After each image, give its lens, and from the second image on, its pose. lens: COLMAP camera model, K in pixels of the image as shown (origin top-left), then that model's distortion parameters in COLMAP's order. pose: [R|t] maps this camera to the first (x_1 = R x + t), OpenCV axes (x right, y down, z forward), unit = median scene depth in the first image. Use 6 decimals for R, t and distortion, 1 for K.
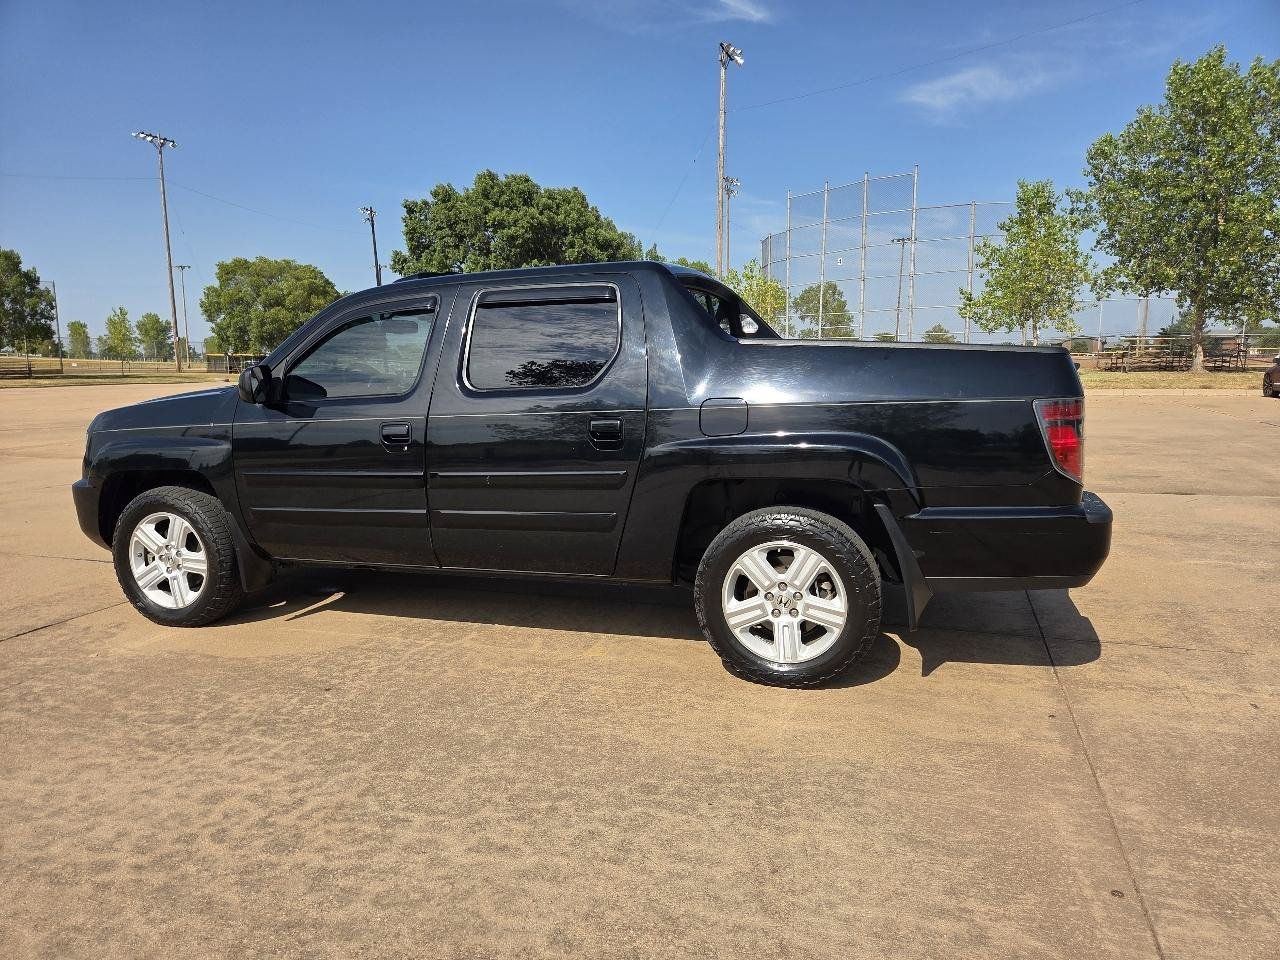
lens RADIAL K [[863.4, 0, 650.6], [0, 863.4, 481.8], [0, 0, 1]] dist [0.058848, -0.053316]
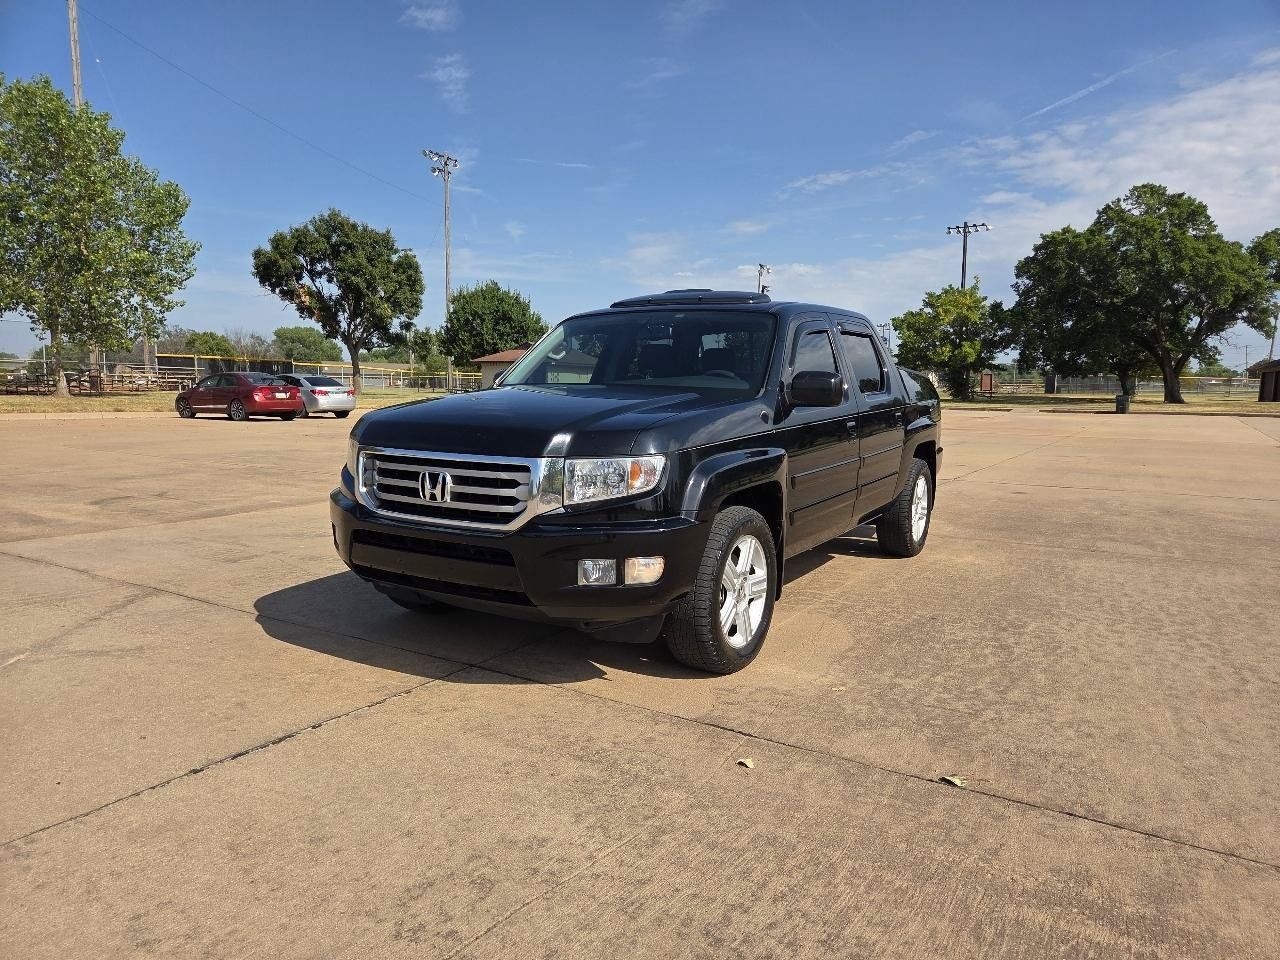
lens RADIAL K [[840.7, 0, 661.4], [0, 840.7, 487.9], [0, 0, 1]] dist [0.063883, -0.054432]
pose [[0.219543, -0.097631, 0.970705, -1.637410], [0.118334, 0.990299, 0.072839, -0.097554], [-0.968400, 0.098876, 0.228967, 1.051516]]
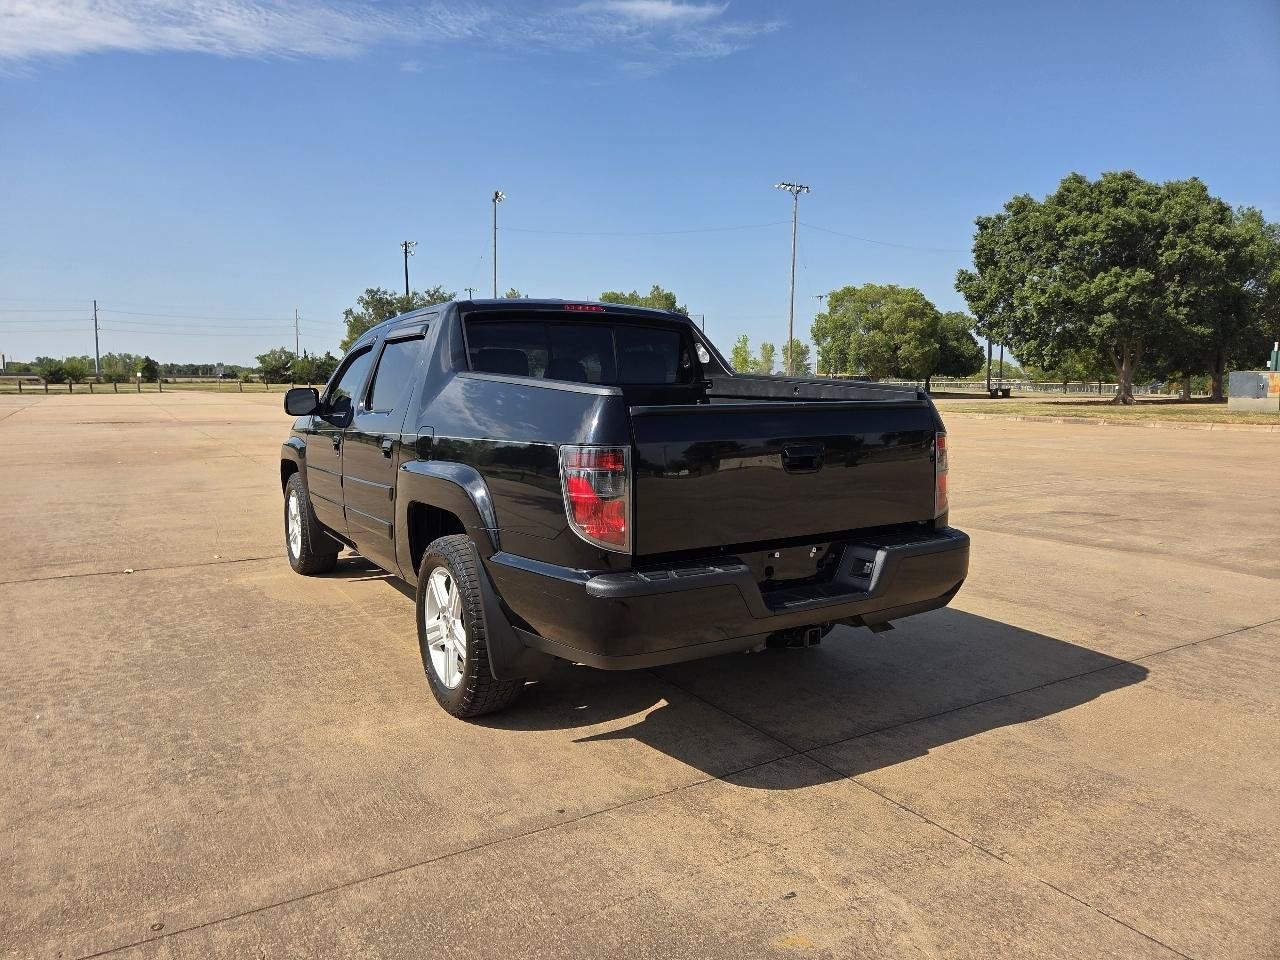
lens RADIAL K [[871.8, 0, 633.0], [0, 871.8, 467.9], [0, 0, 1]] dist [0.066658, -0.064558]
pose [[0.757177, 0.078207, -0.648511, 0.925225], [-0.103662, 0.994612, -0.001086, -0.066474], [0.644932, 0.068048, 0.761205, 0.318150]]
